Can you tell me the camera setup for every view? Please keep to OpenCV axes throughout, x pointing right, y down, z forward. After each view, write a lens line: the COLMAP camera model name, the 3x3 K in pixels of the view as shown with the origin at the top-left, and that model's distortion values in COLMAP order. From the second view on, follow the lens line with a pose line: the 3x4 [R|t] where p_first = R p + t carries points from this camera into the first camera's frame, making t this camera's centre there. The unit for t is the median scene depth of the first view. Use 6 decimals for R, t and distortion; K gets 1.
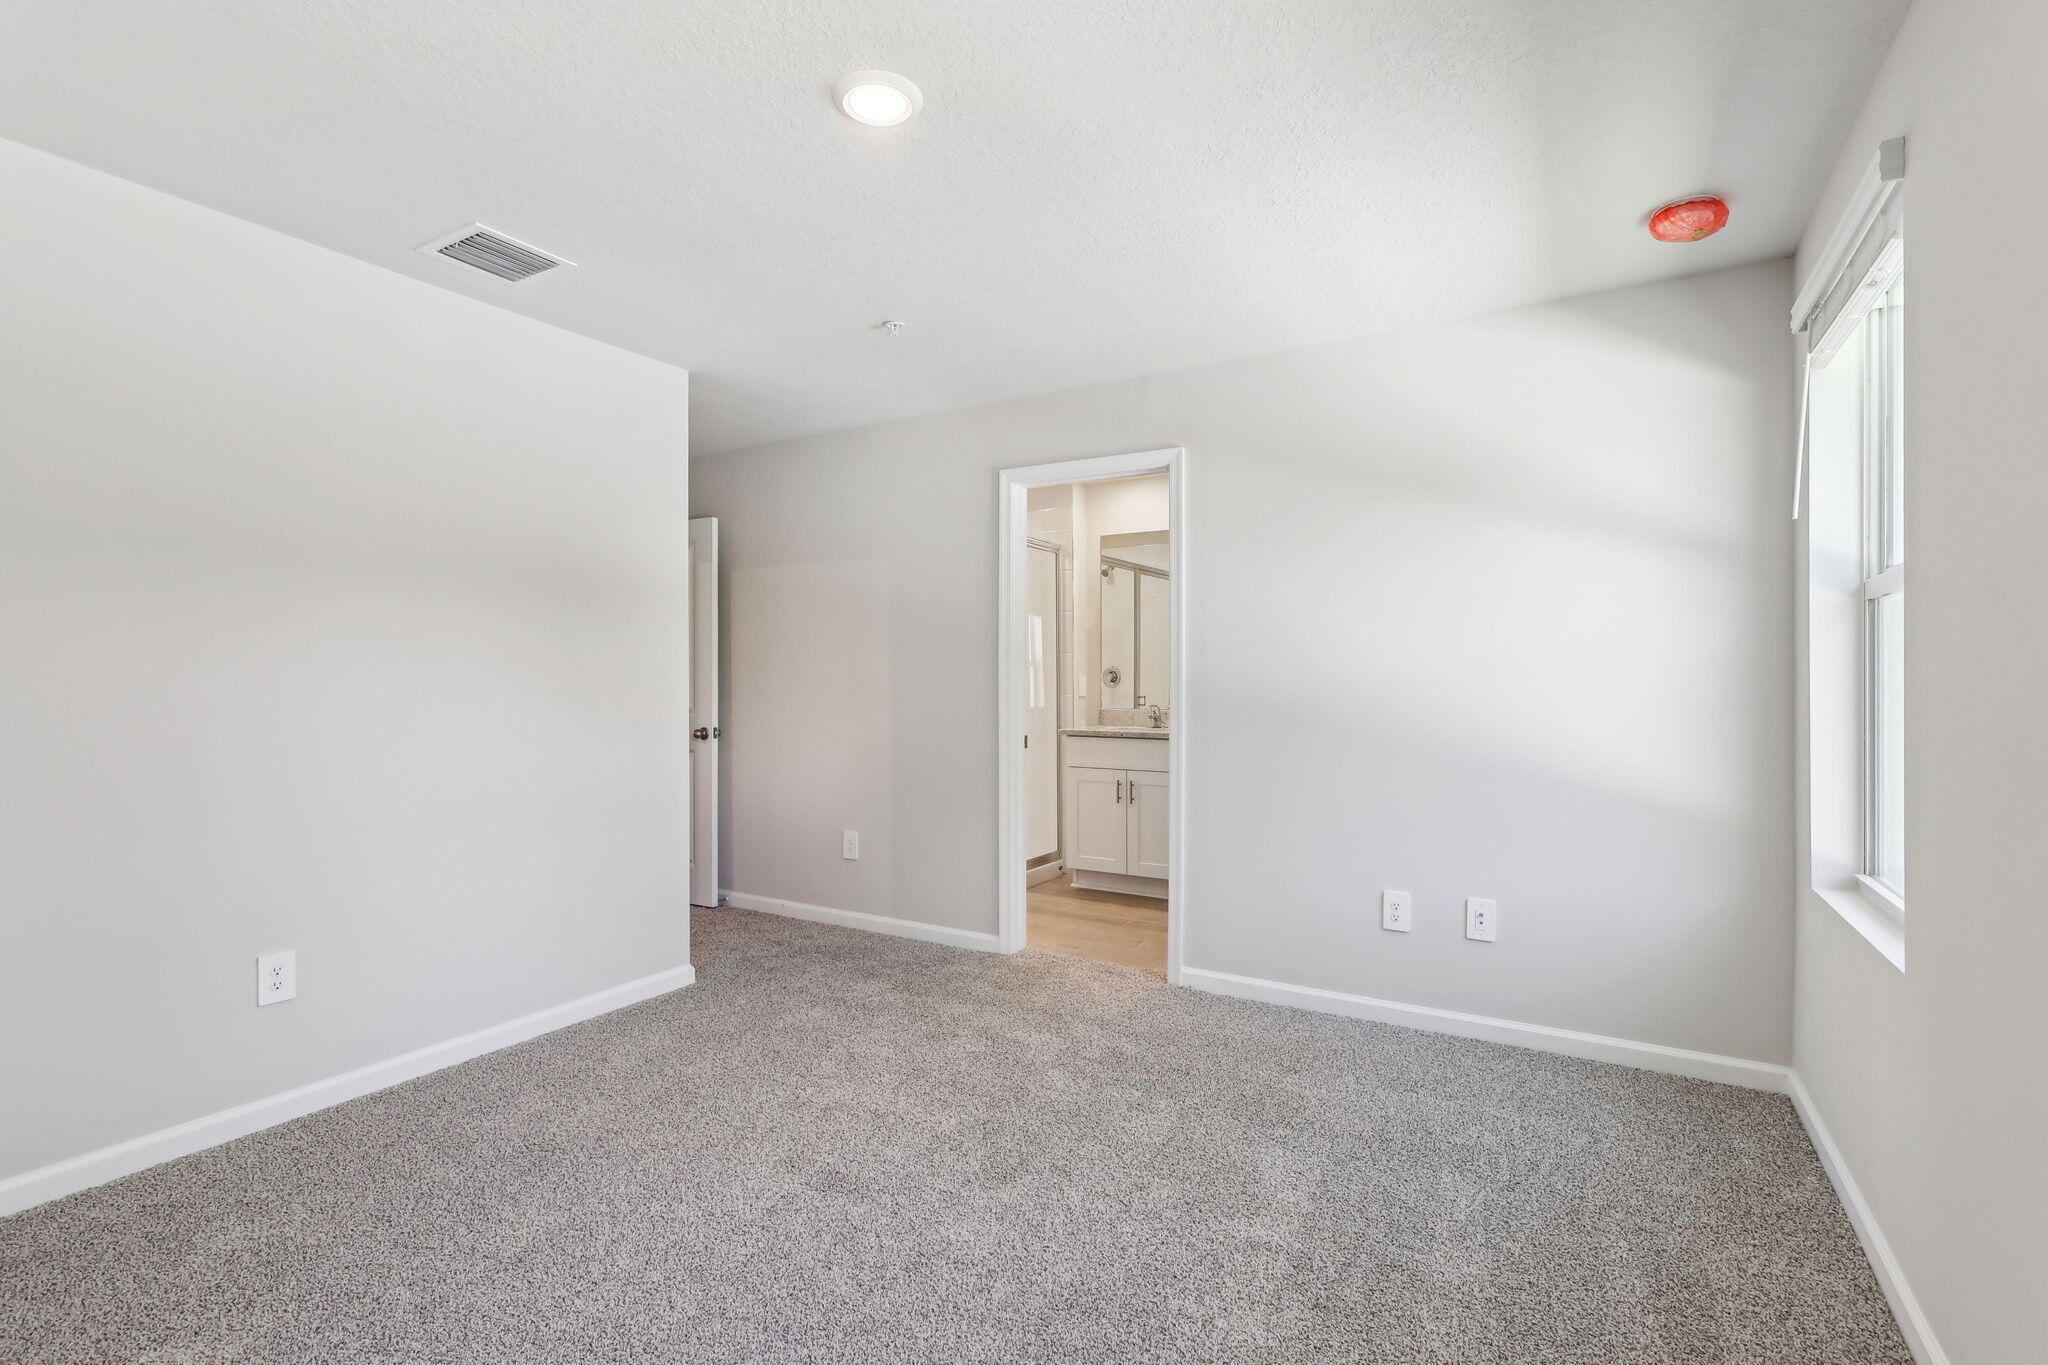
lens RADIAL K [[983.9, 0, 1024.6], [0, 983.9, 685.1], [0, 0, 1]] dist [-0.000737, 0.001883]
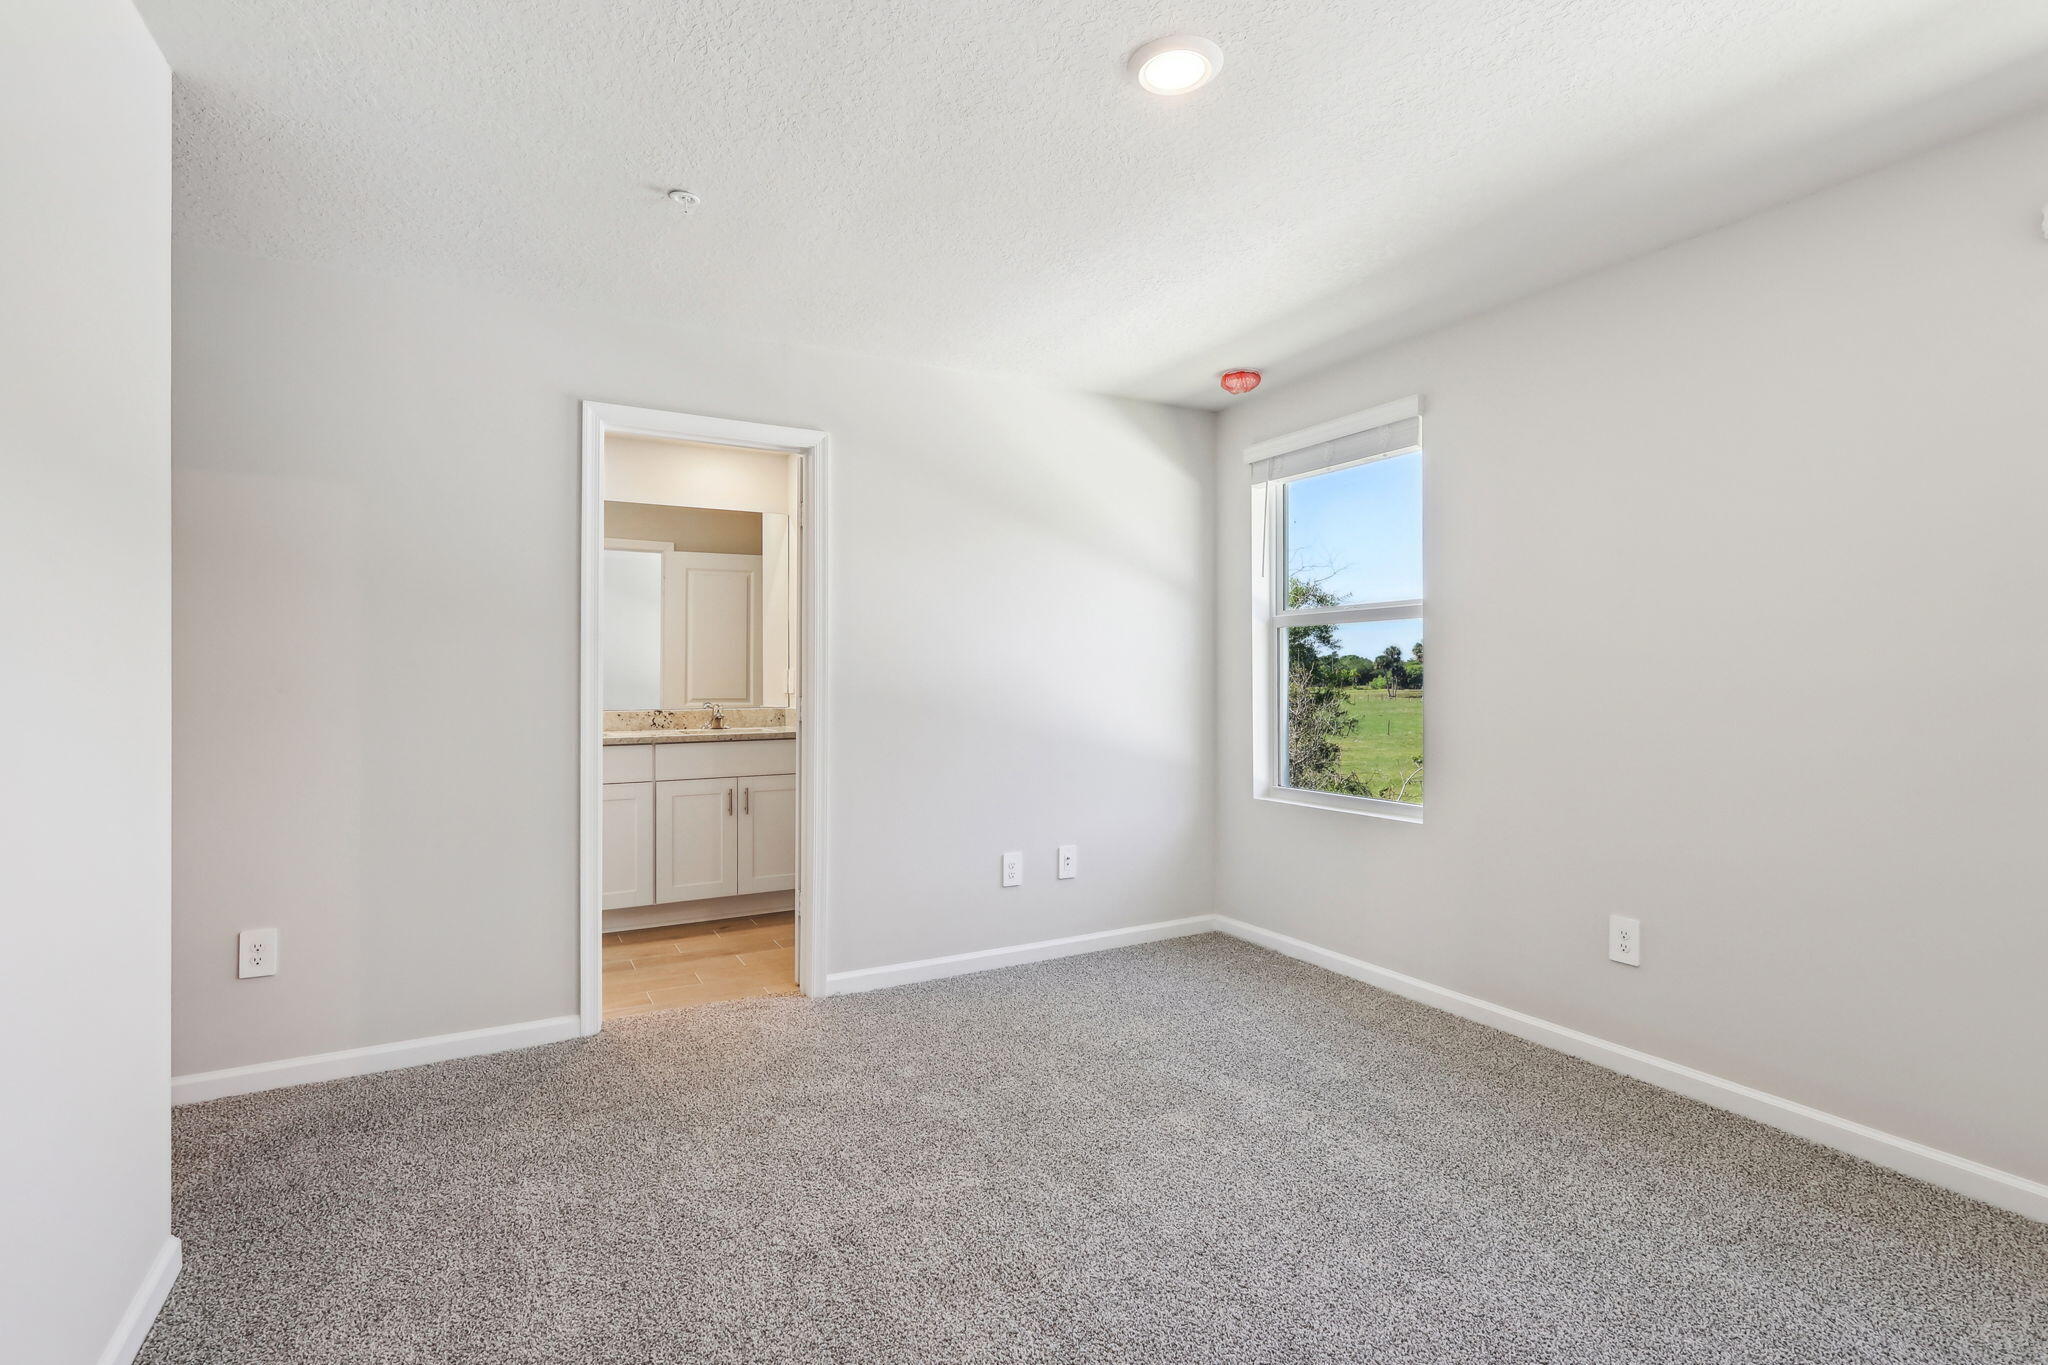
lens RADIAL K [[983.9, 0, 1020.6], [0, 983.9, 676.2], [0, 0, 1]] dist [-0.000737, 0.001883]
pose [[0.475033, -0.000774, 0.879967, -0.587378], [0.006851, 0.999973, -0.002819, -0.000102], [-0.879941, 0.007368, 0.475026, 0.378222]]
